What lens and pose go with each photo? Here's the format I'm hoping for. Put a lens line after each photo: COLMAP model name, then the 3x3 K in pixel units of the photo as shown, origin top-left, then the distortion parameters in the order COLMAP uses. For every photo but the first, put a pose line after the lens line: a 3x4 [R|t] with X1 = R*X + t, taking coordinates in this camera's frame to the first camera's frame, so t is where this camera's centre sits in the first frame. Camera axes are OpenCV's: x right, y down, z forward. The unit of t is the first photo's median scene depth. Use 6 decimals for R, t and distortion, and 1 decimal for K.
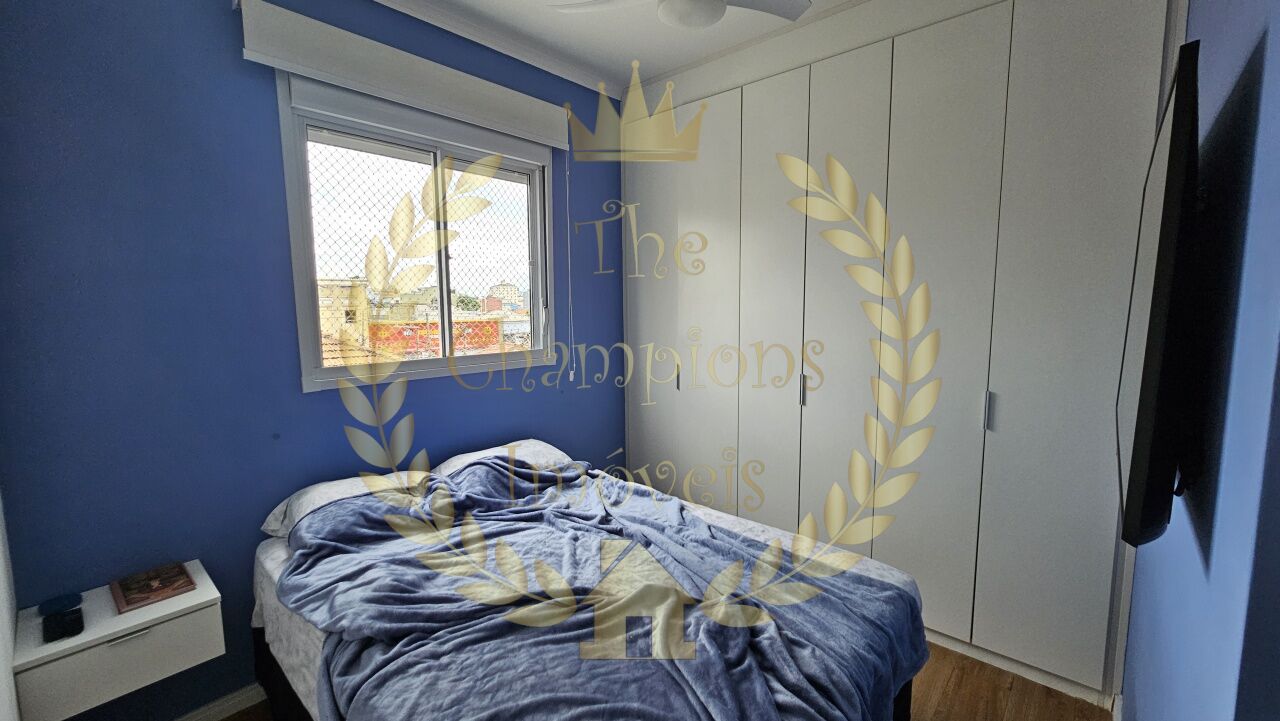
lens RADIAL K [[523.9, 0, 636.5], [0, 523.9, 361.3], [0, 0, 1]] dist [0.001646, 0.000894]
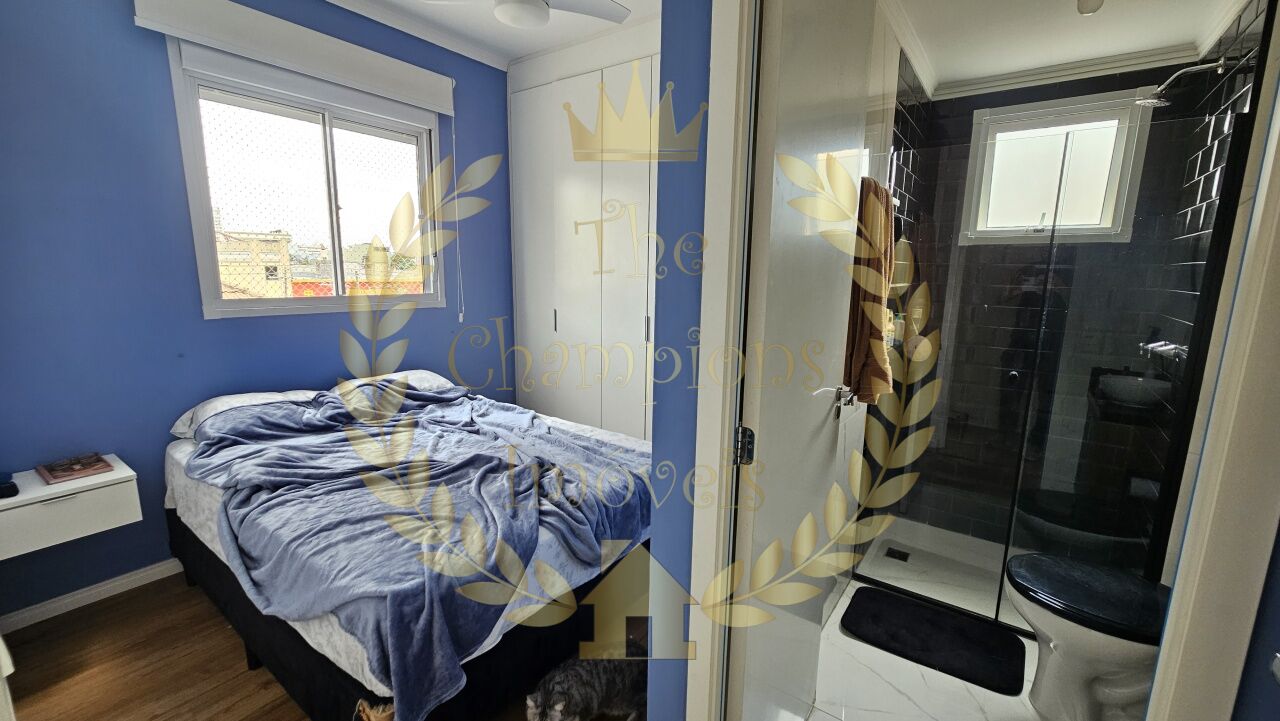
lens RADIAL K [[523.9, 0, 636.5], [0, 523.9, 361.3], [0, 0, 1]] dist [0.001646, 0.000894]
pose [[0.994496, 0.007294, 0.104521, 0.222576], [-0.014151, 0.997784, 0.065011, 0.068836], [-0.103815, -0.066132, 0.992396, -0.297167]]
